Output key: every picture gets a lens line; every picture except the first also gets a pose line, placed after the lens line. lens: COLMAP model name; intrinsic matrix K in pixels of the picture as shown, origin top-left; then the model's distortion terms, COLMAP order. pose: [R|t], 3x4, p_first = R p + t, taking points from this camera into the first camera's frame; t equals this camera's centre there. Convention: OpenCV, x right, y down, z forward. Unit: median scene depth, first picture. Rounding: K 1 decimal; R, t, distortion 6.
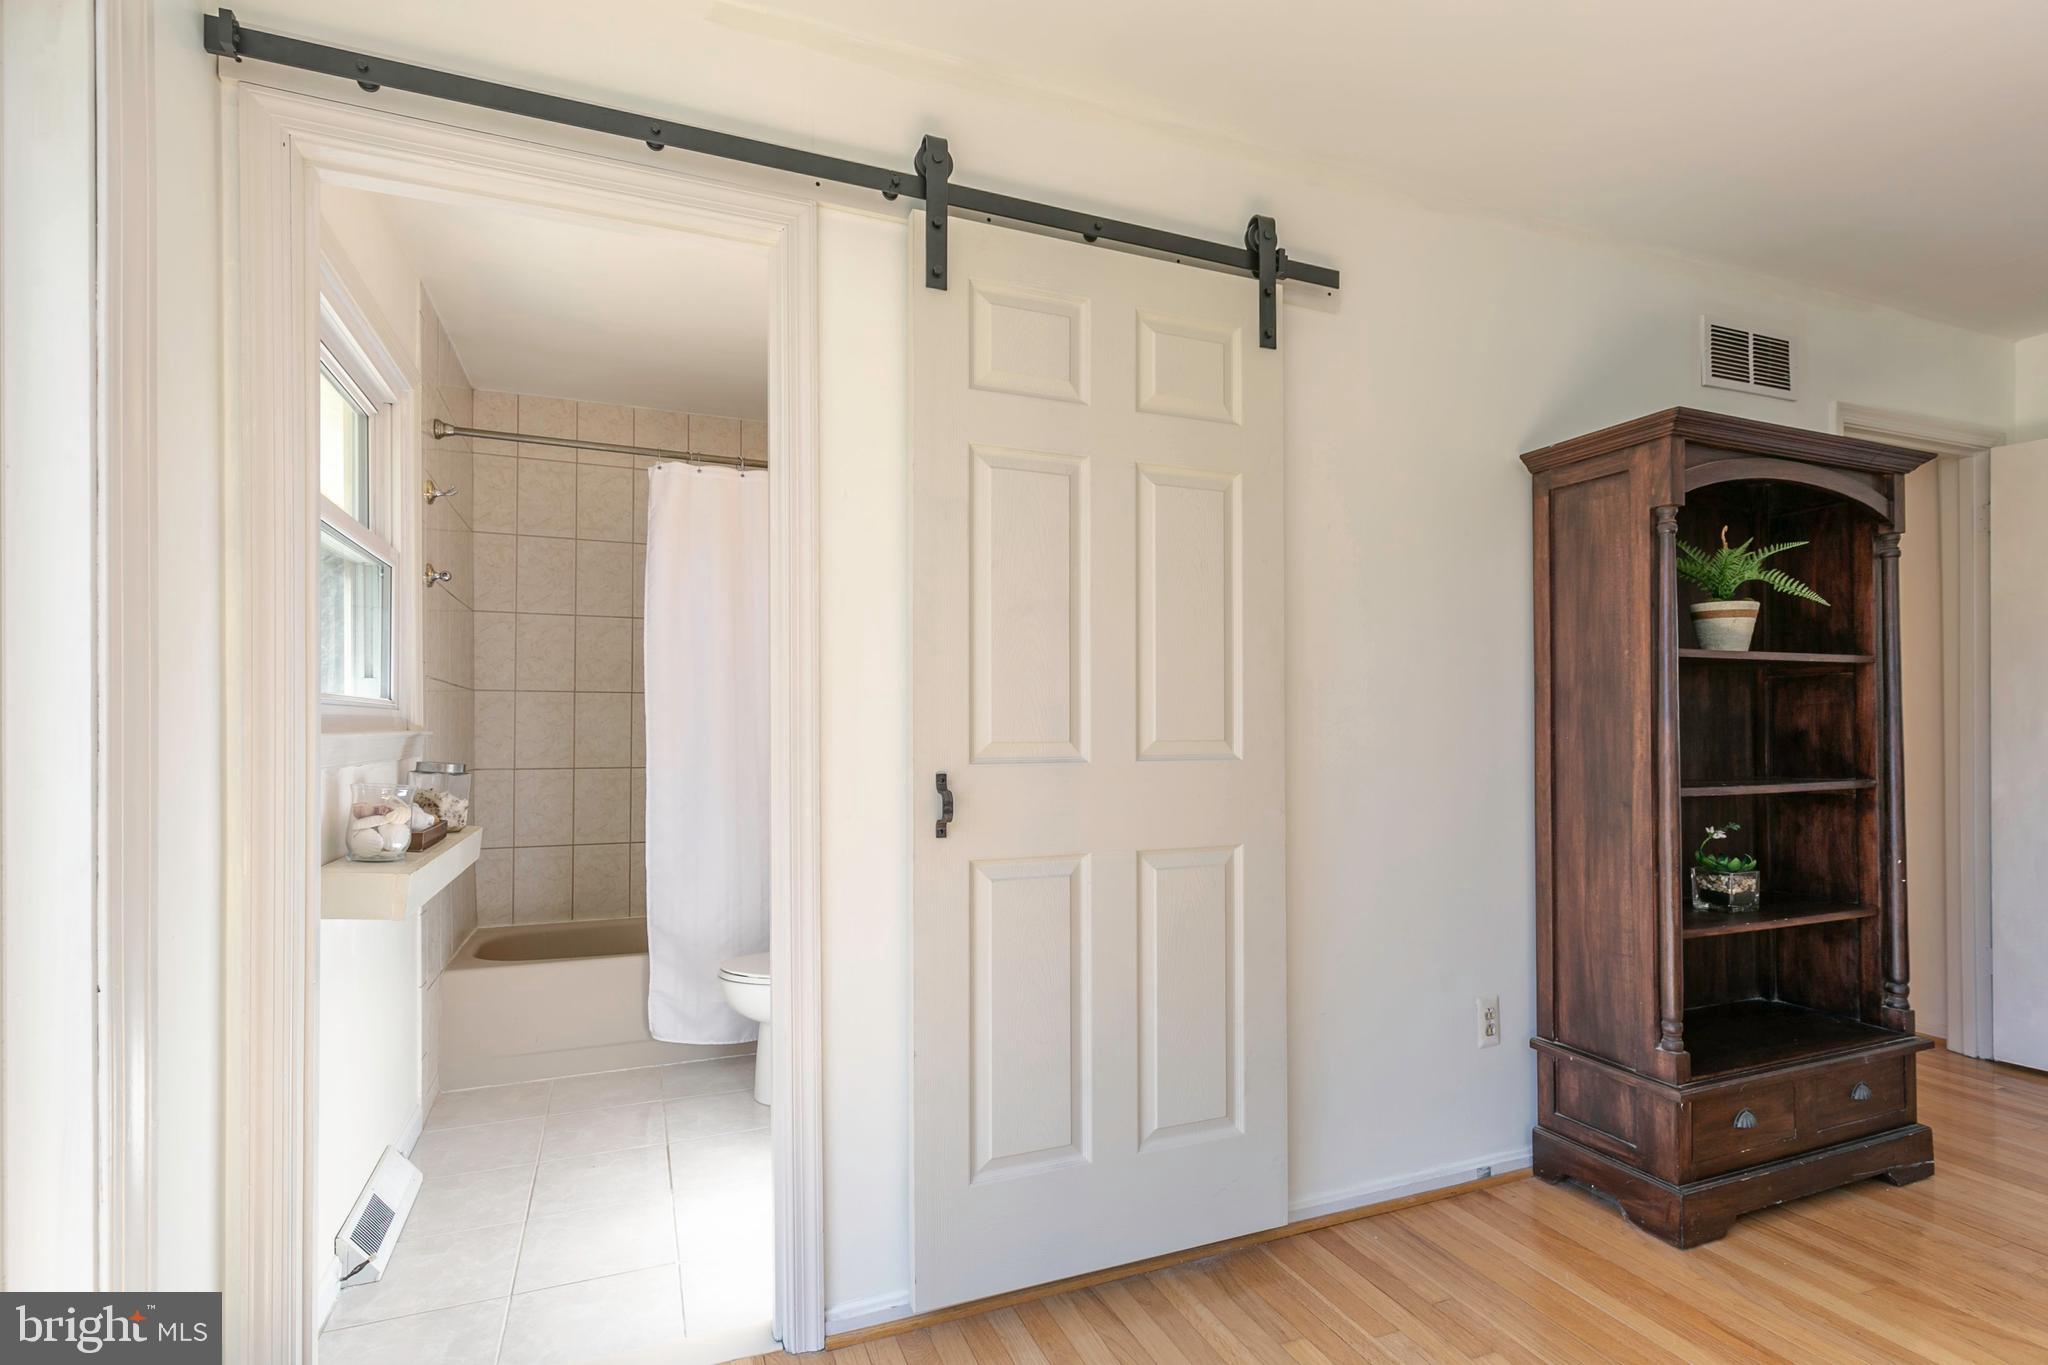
lens RADIAL K [[926.5, 0, 1042.0], [0, 926.5, 715.0], [0, 0, 1]] dist [0.016393, -0.002488]
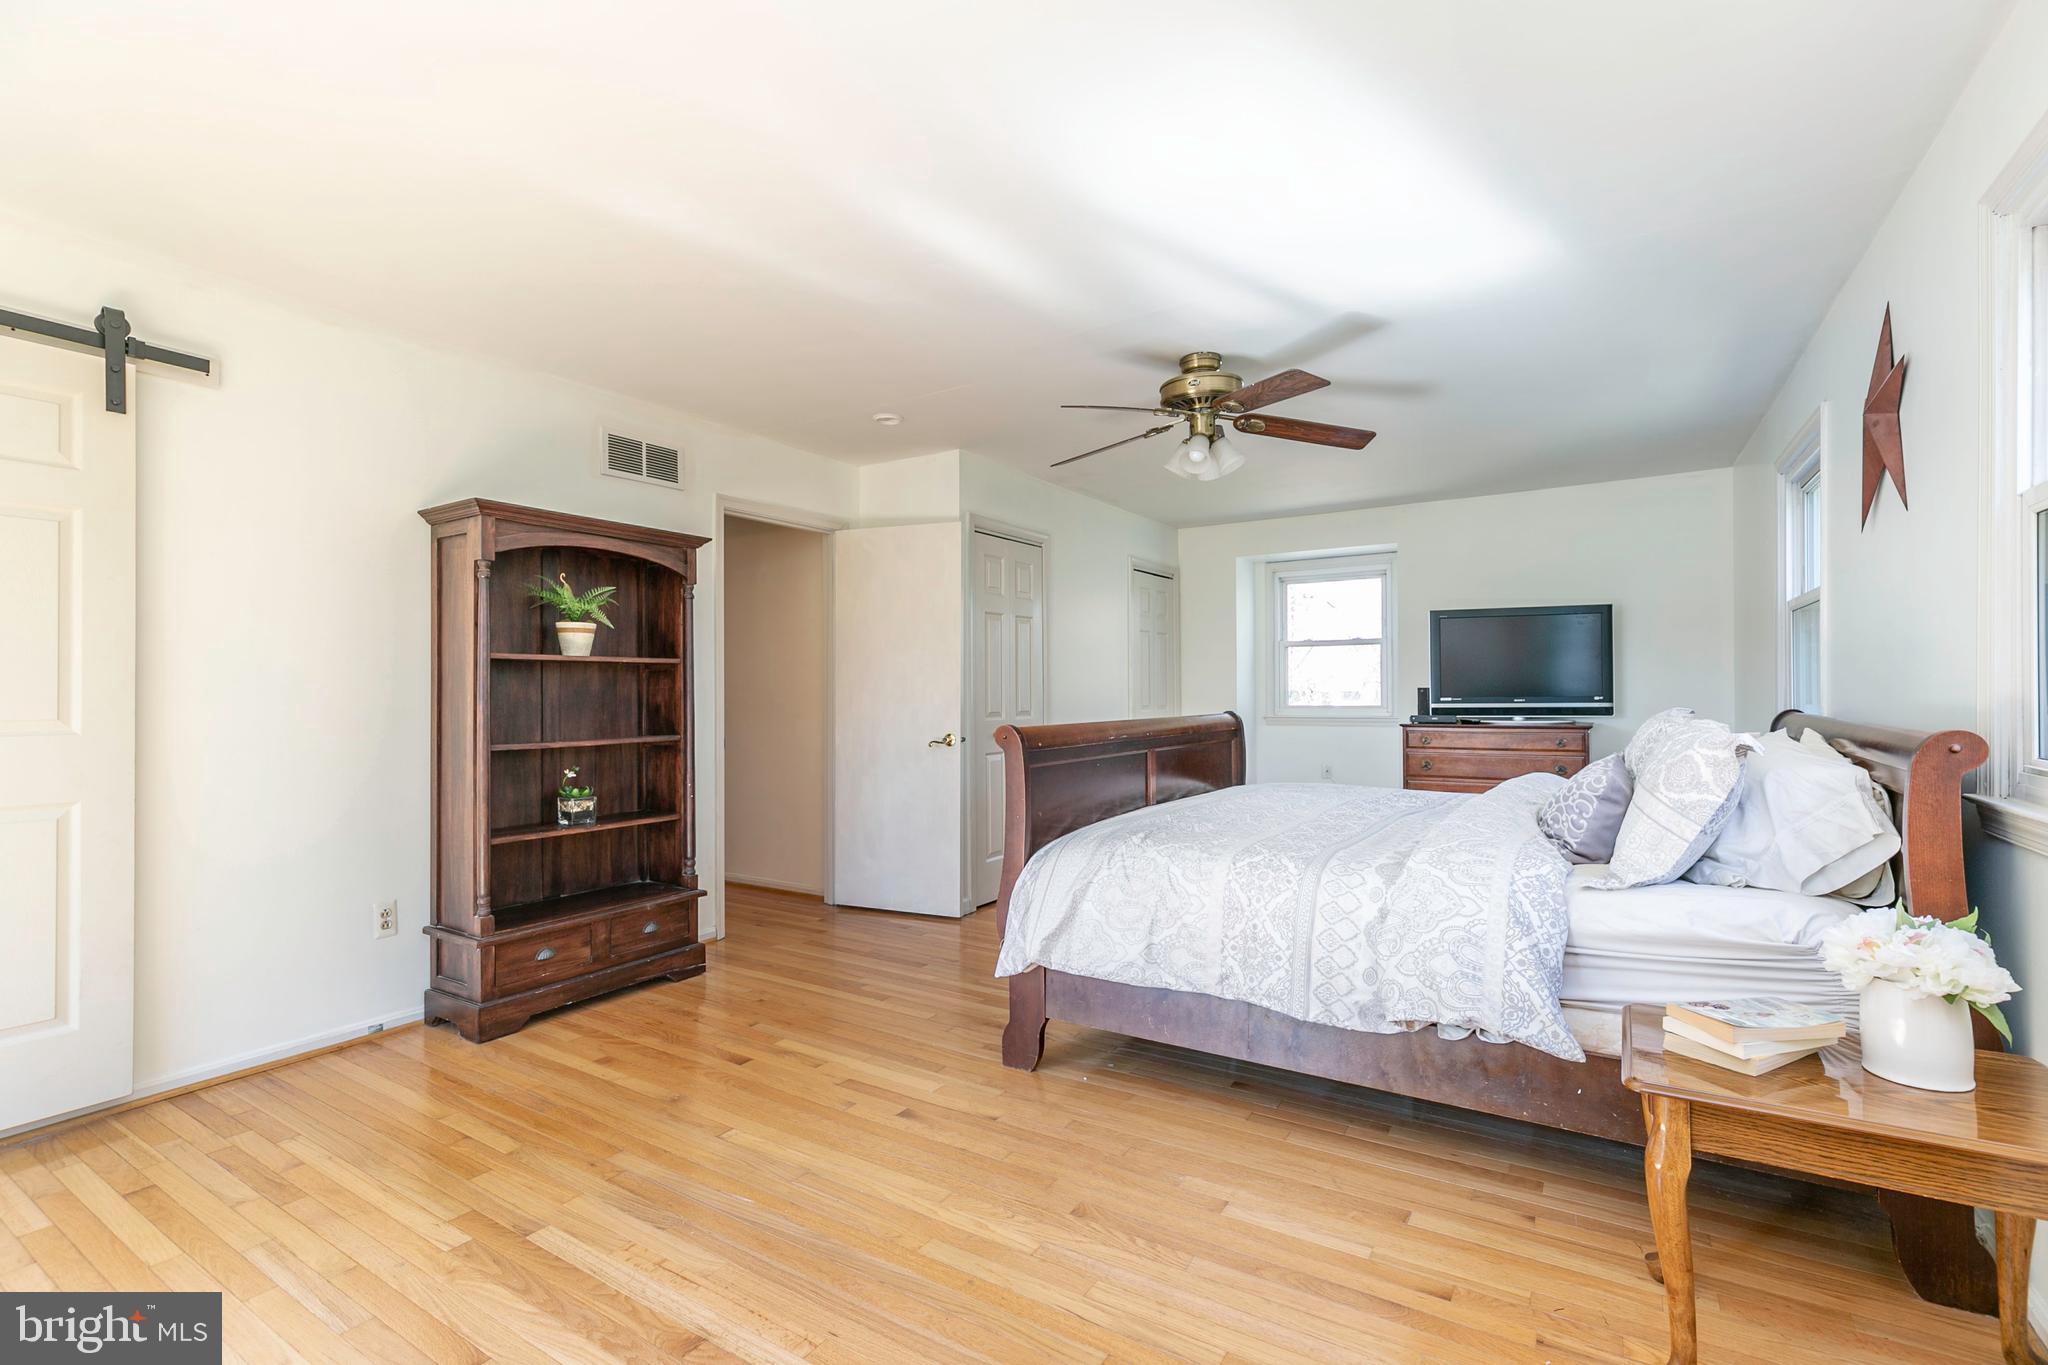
lens RADIAL K [[926.5, 0, 1026.6], [0, 926.5, 678.0], [0, 0, 1]] dist [0.016393, -0.002488]
pose [[0.830612, 0.006779, 0.556810, 0.500215], [-0.002491, 0.999961, -0.008459, -0.018153], [-0.556846, 0.005640, 0.830596, -0.682492]]
